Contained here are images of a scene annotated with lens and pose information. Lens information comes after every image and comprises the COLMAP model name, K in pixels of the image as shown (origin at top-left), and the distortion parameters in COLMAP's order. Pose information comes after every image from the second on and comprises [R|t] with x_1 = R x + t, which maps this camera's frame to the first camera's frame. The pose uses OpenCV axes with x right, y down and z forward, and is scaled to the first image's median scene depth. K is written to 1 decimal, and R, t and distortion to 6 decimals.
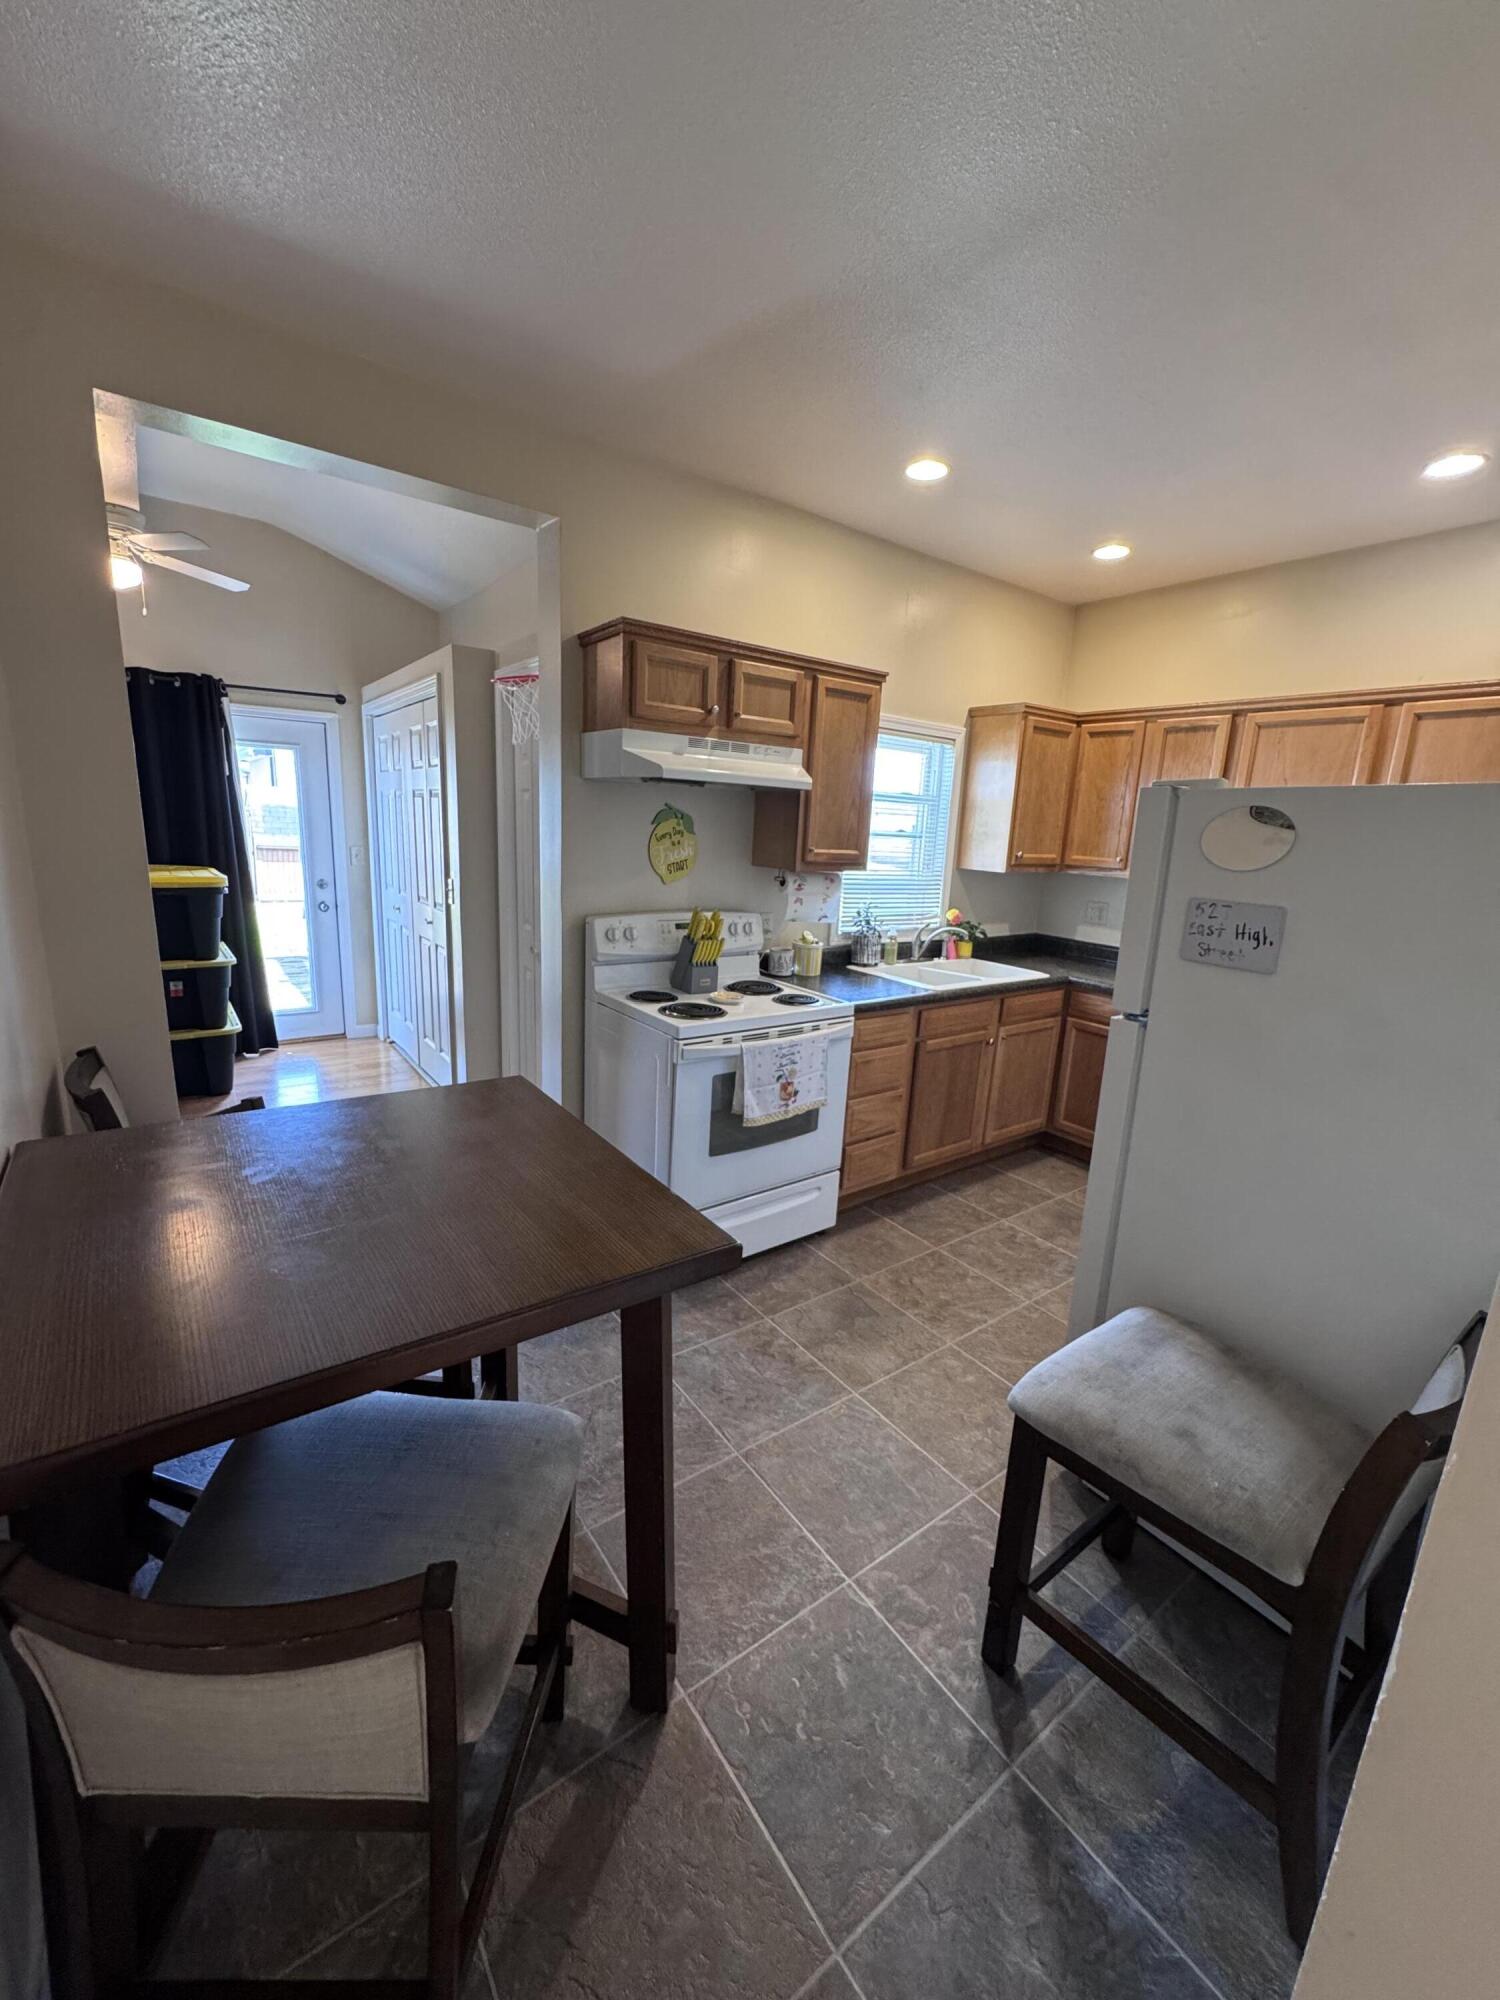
lens RADIAL K [[798.0, 0, 753.9], [0, 798.0, 1001.8], [0, 0, 1]] dist [-0.004085, 0.000202]
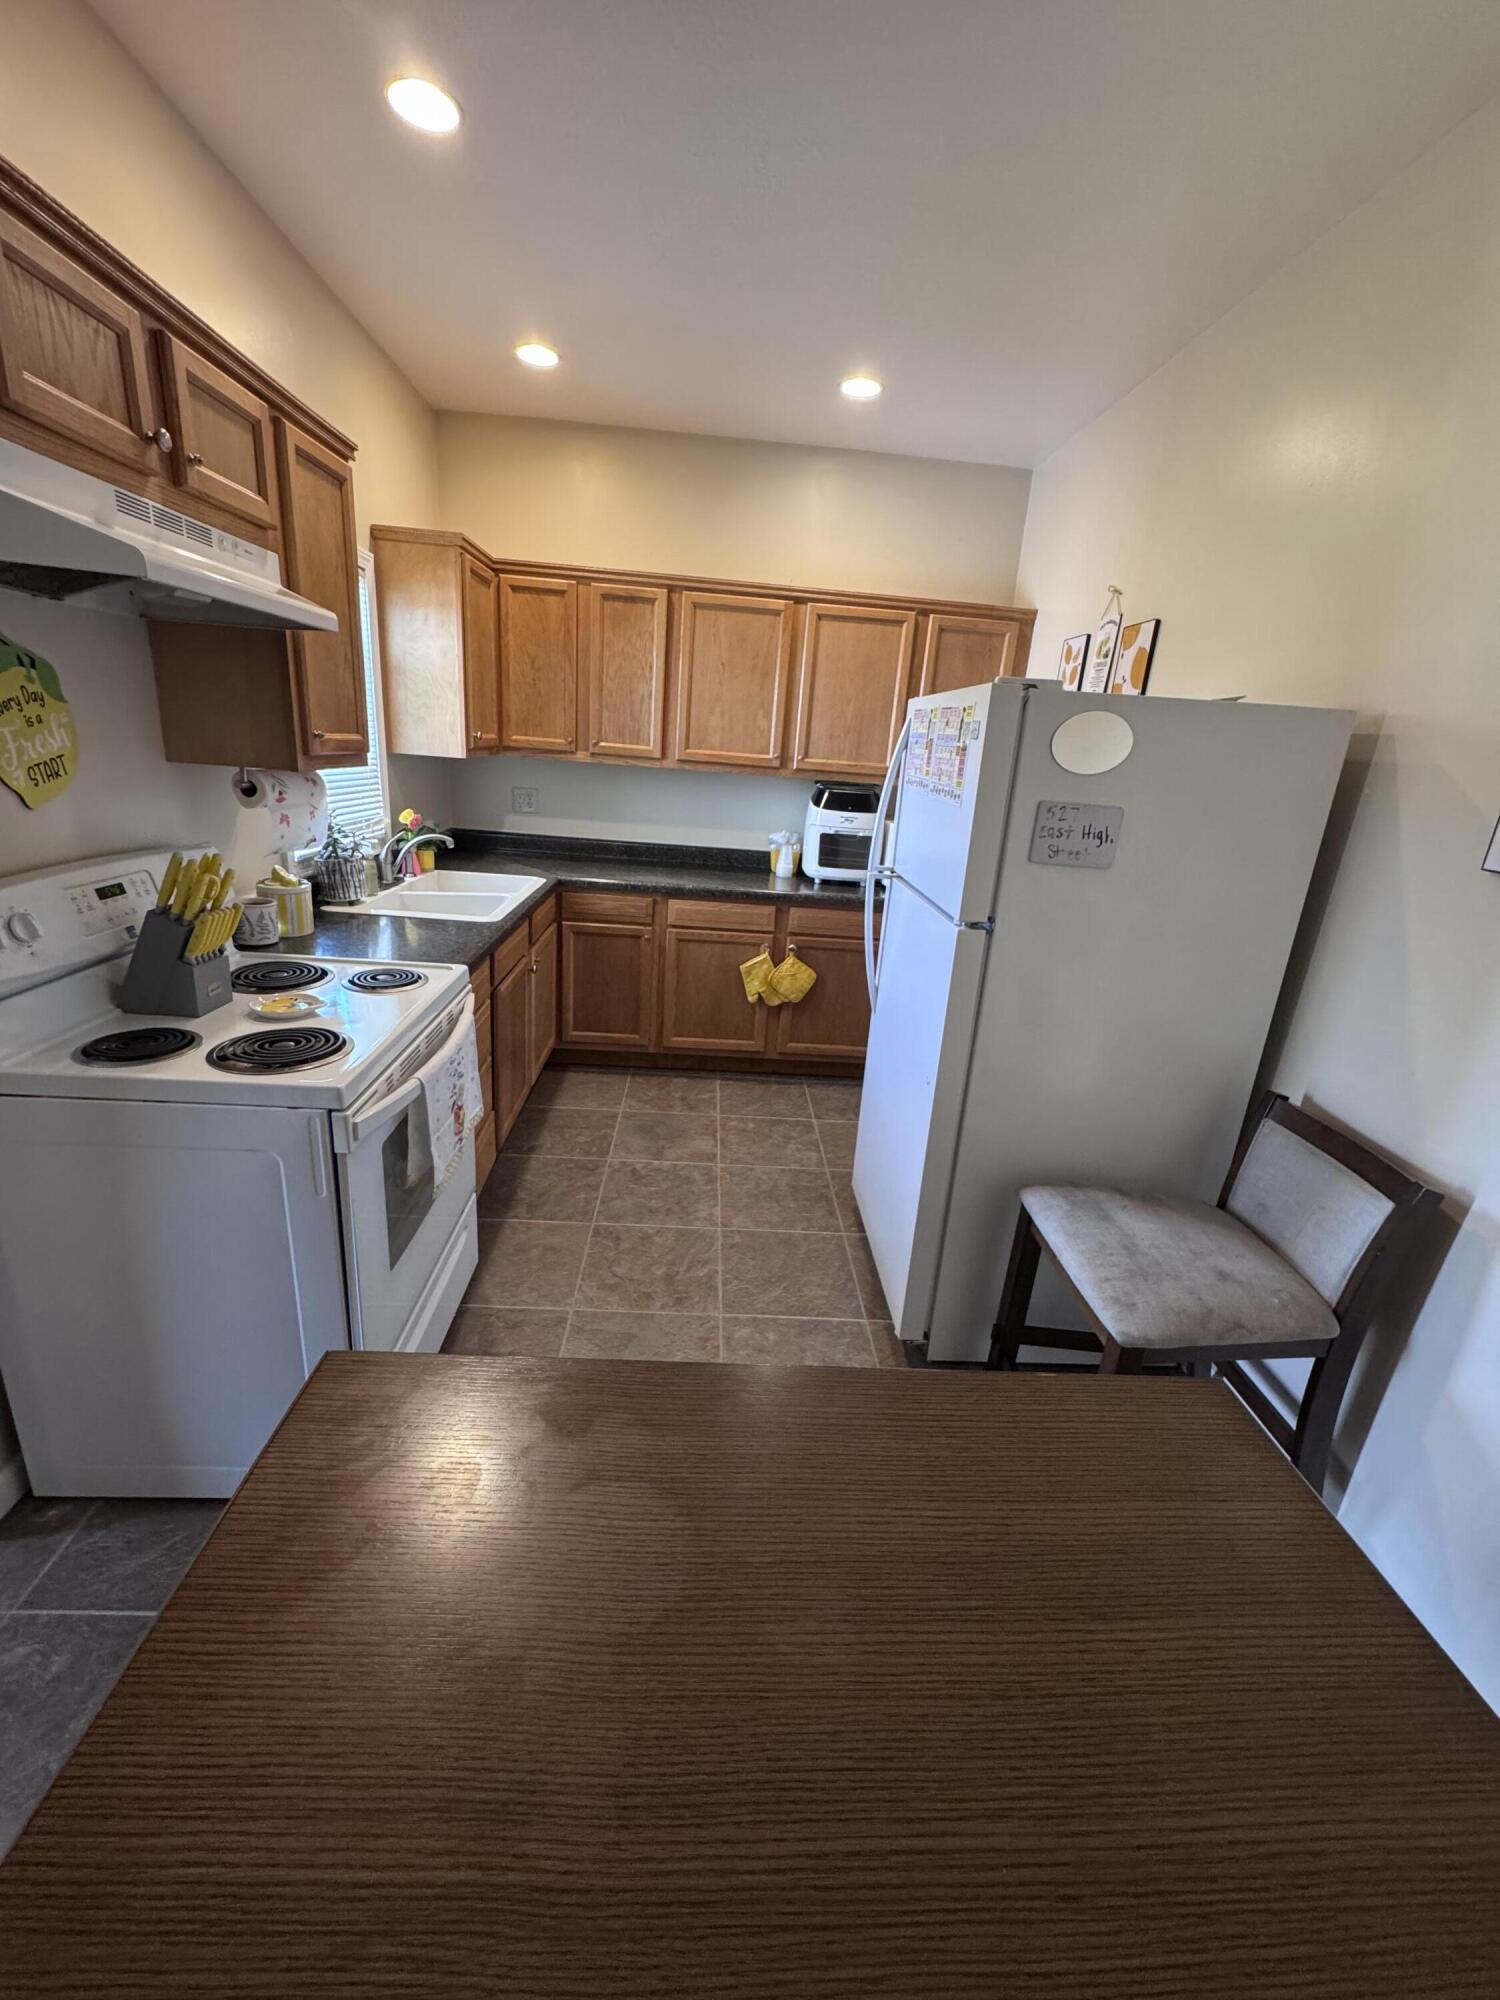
lens RADIAL K [[798.0, 0, 745.3], [0, 798.0, 1002.5], [0, 0, 1]] dist [-0.004085, 0.000202]
pose [[0.561691, -0.264165, 0.784041, -0.278946], [0.135860, 0.964242, 0.227550, -0.087298], [-0.816116, -0.021293, 0.577495, 0.376698]]
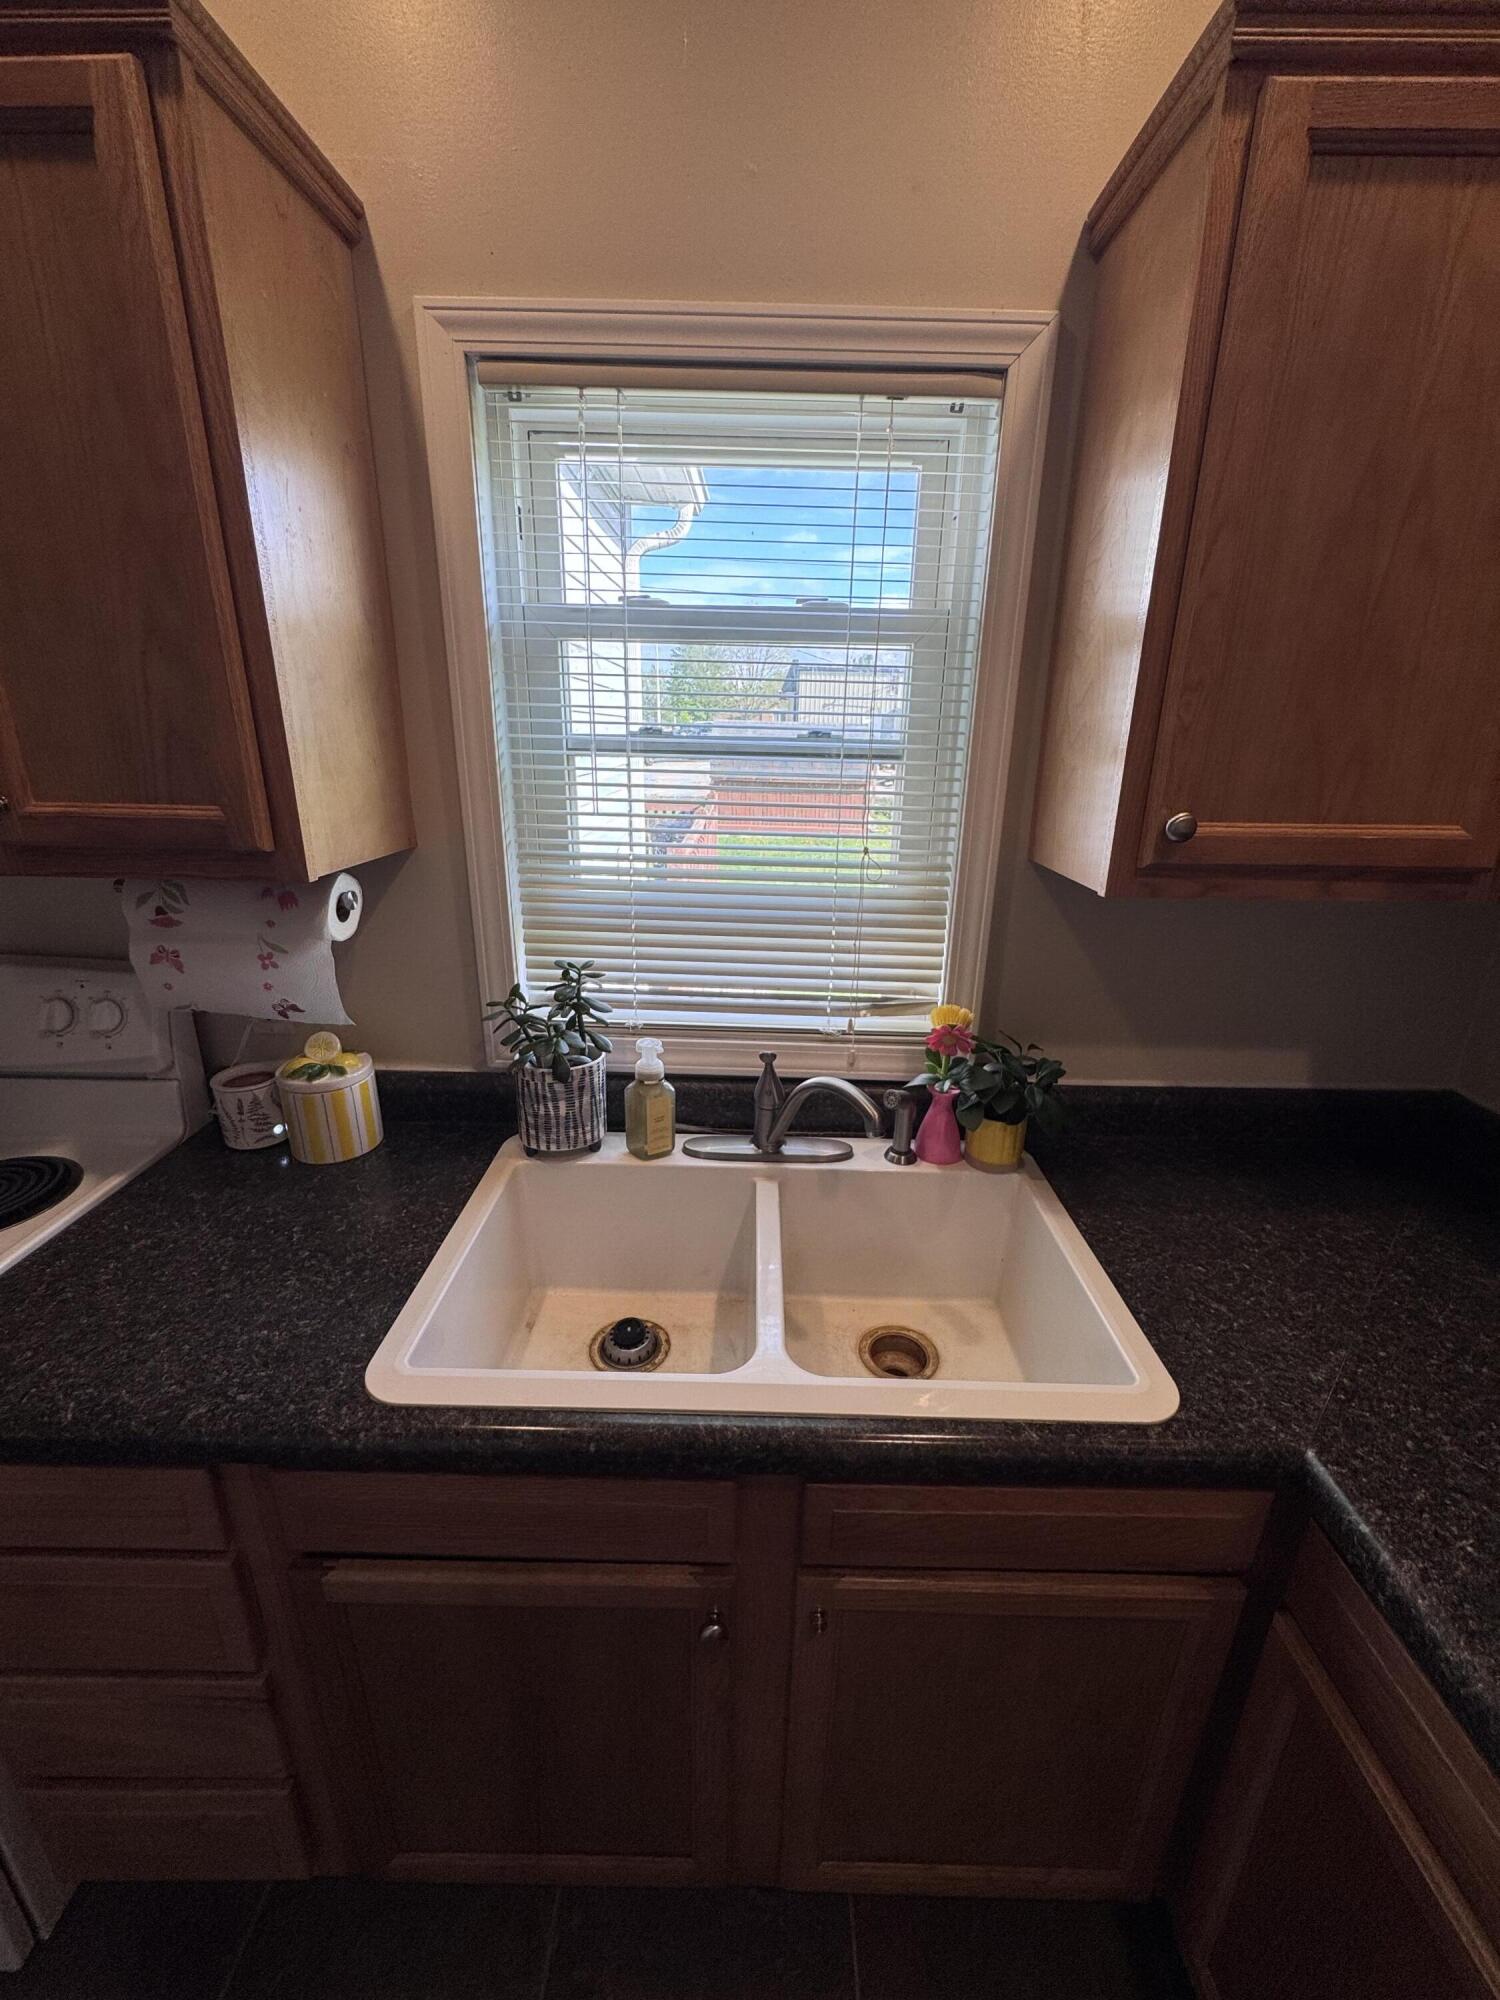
lens RADIAL K [[798.0, 0, 749.7], [0, 798.0, 987.8], [0, 0, 1]] dist [-0.004085, 0.000202]
pose [[0.794867, 0.160007, -0.585307, 0.467841], [-0.112400, 0.986738, 0.117105, -0.190440], [0.596283, -0.027294, 0.802310, 0.930510]]
